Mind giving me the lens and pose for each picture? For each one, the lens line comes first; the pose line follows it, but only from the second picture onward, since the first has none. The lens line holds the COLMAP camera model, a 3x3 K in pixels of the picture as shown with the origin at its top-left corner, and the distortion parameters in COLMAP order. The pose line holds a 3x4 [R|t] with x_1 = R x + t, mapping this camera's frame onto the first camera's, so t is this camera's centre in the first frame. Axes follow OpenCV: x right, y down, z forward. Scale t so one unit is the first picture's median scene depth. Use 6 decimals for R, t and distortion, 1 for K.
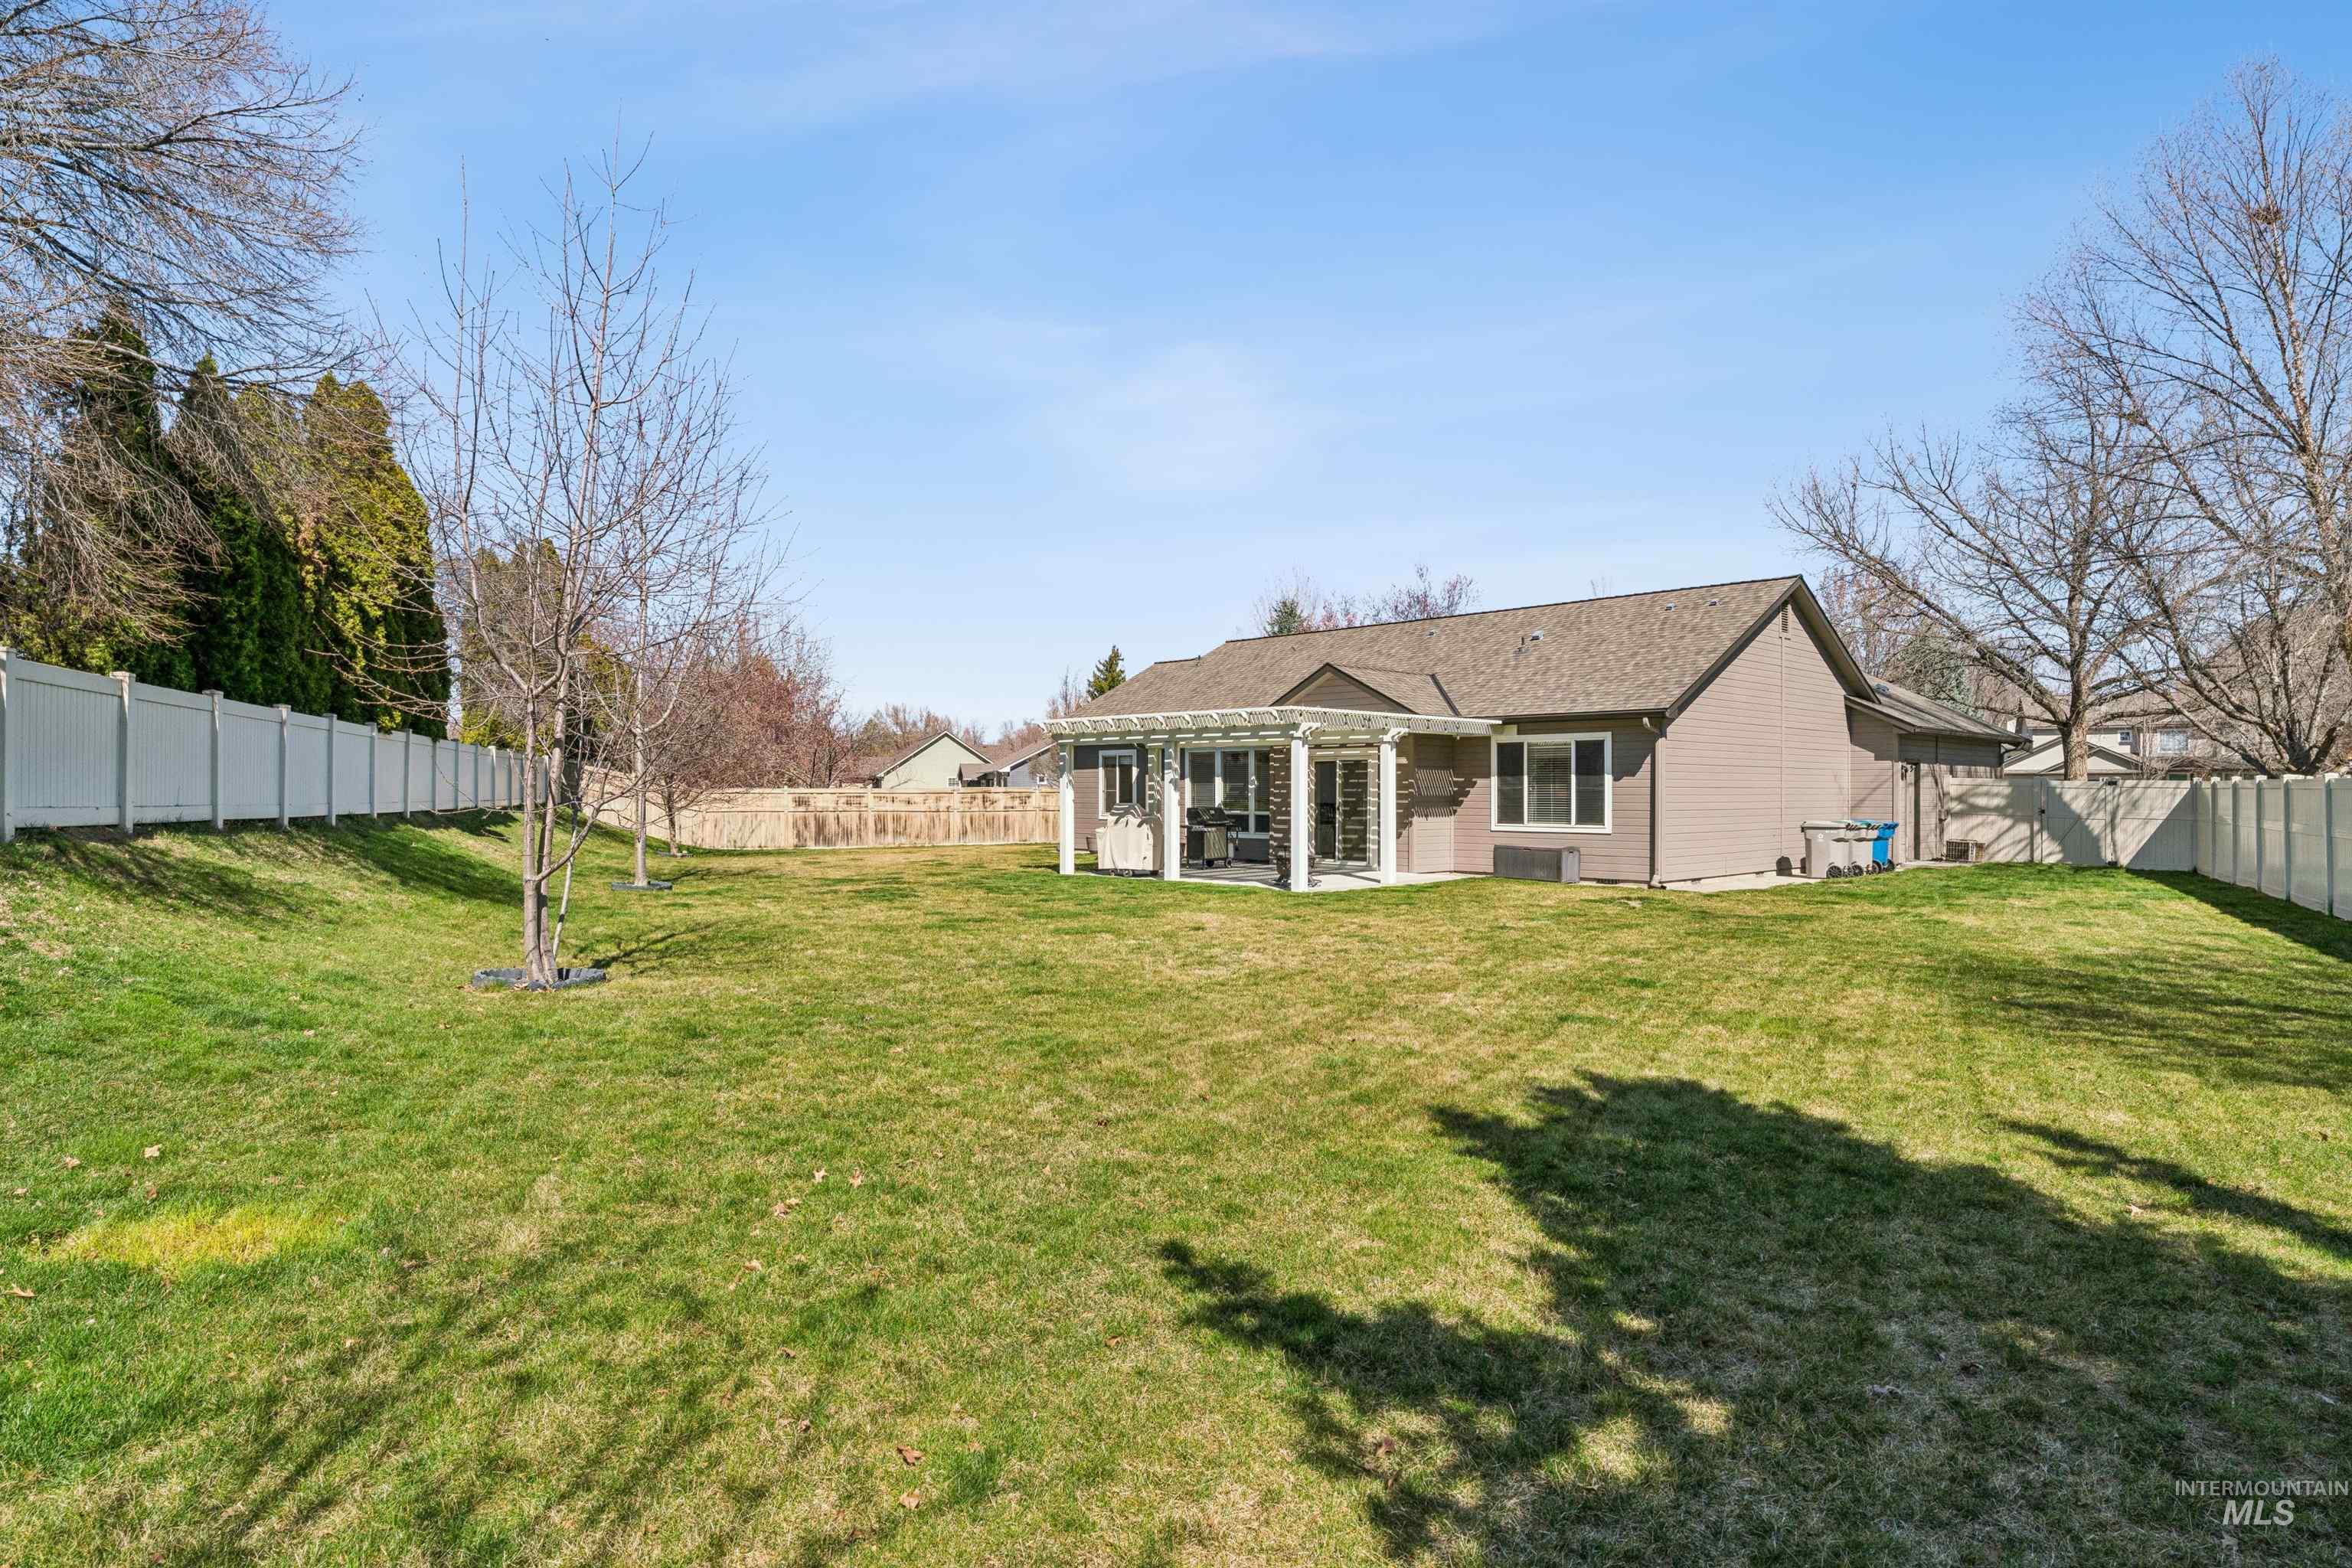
lens RADIAL K [[1307.2, 0, 1180.6], [0, 1307.2, 783.1], [0, 0, 1]] dist [-0.001879, -0.000358]
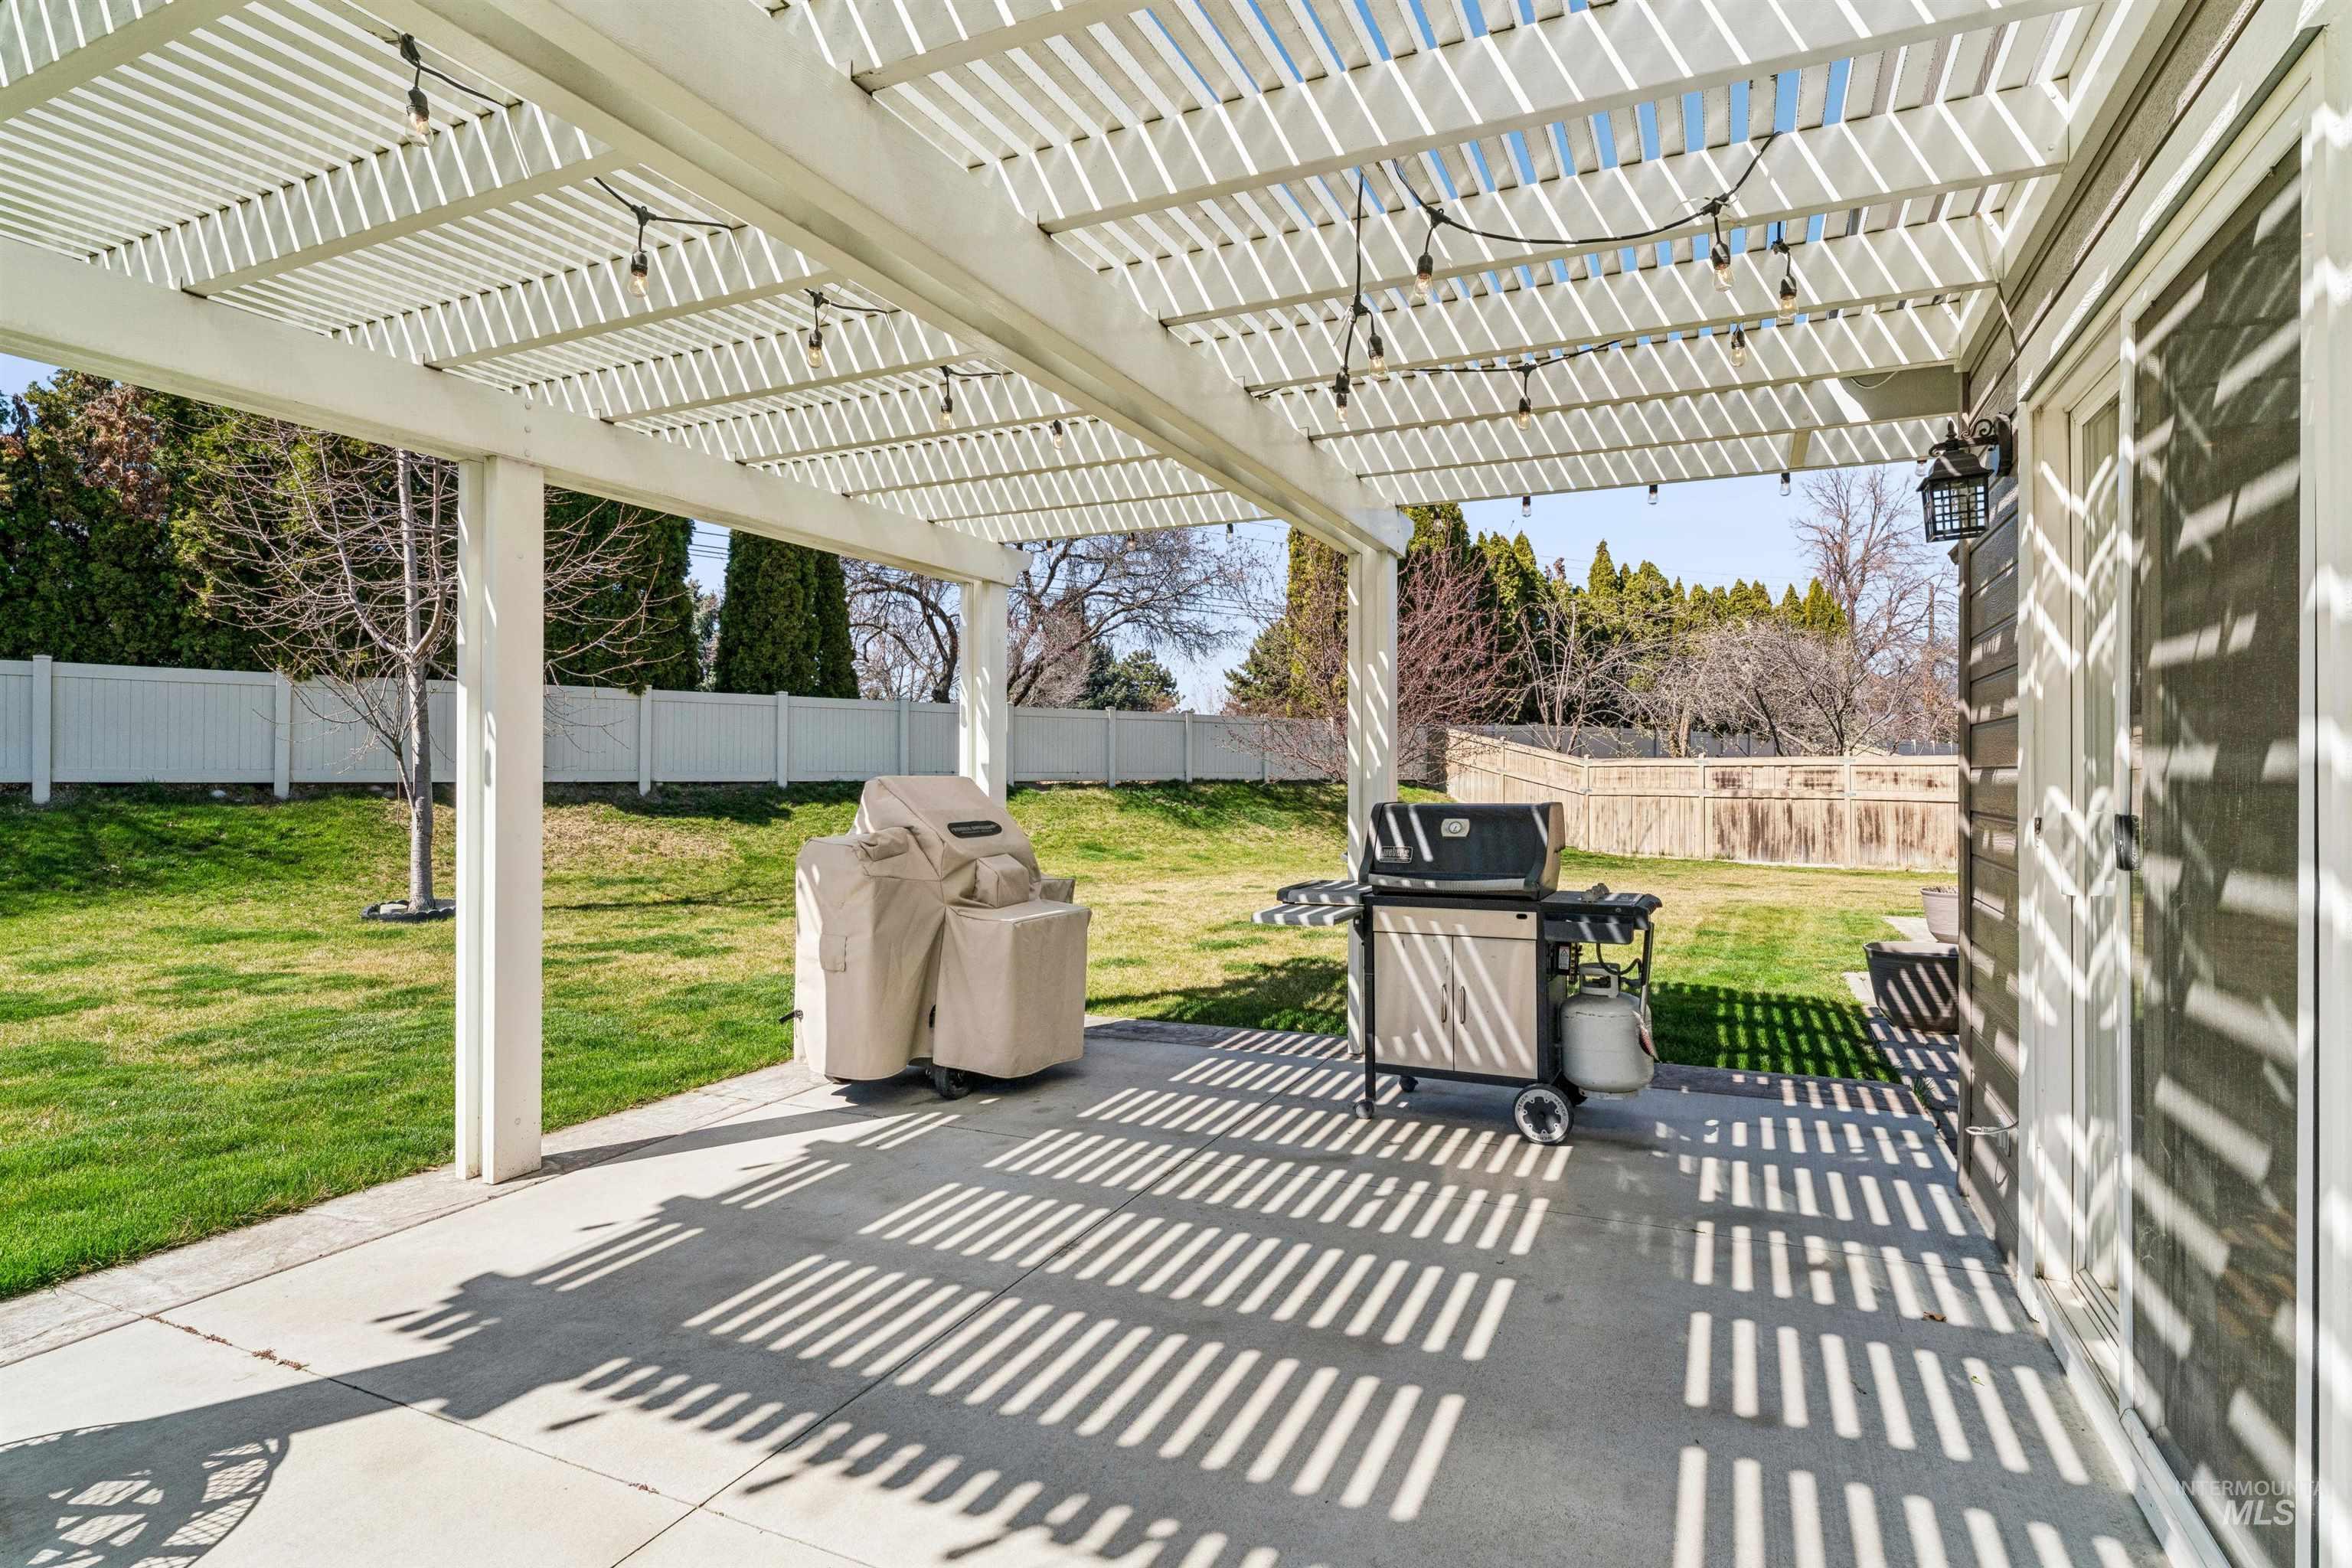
lens RADIAL K [[1183.6, 0, 1172.7], [0, 1183.6, 773.6], [0, 0, 1]] dist [-0.000910, 0.000112]
pose [[0.349522, -0.000527, -0.936928, 0.161773], [0.006023, 0.999980, 0.001684, 0.012094], [0.936909, -0.006231, 0.349519, 0.813022]]
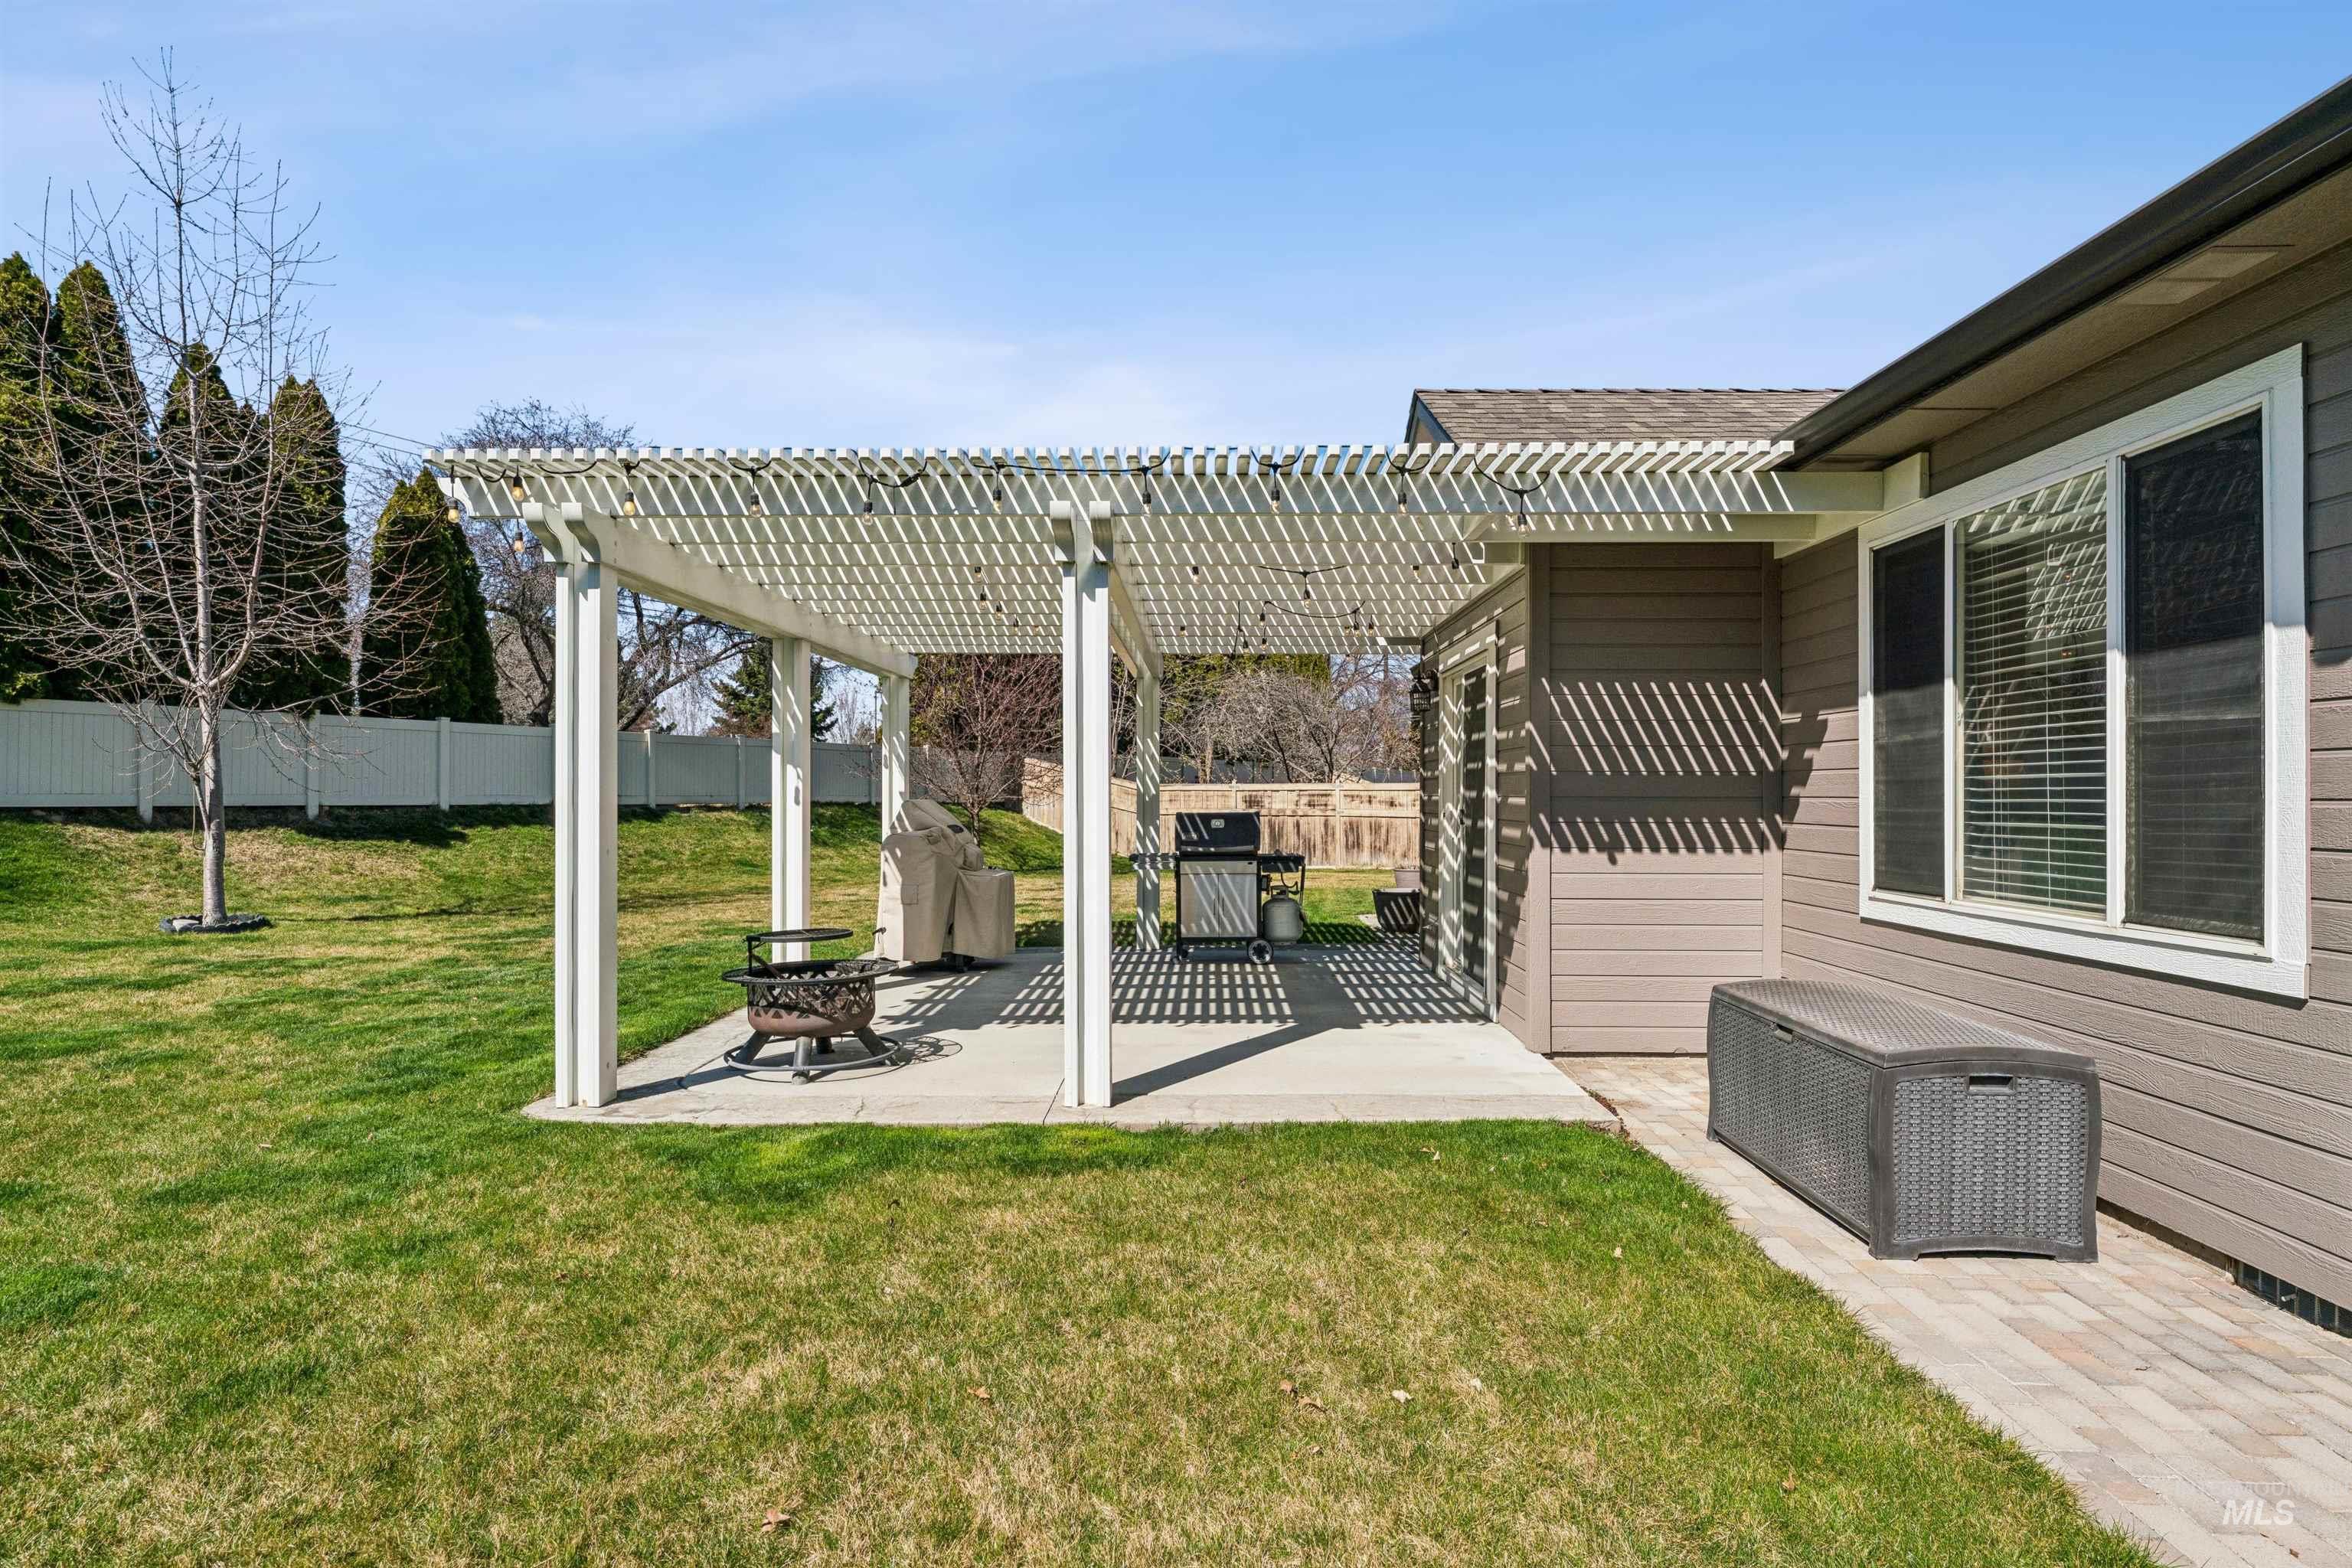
lens RADIAL K [[1307.2, 0, 1173.4], [0, 1307.2, 796.1], [0, 0, 1]] dist [-0.001879, -0.000358]
pose [[0.695422, -0.000934, -0.718601, 0.280487], [0.005749, 0.999974, 0.004264, 0.010516], [0.718578, -0.007096, 0.695410, 0.641999]]
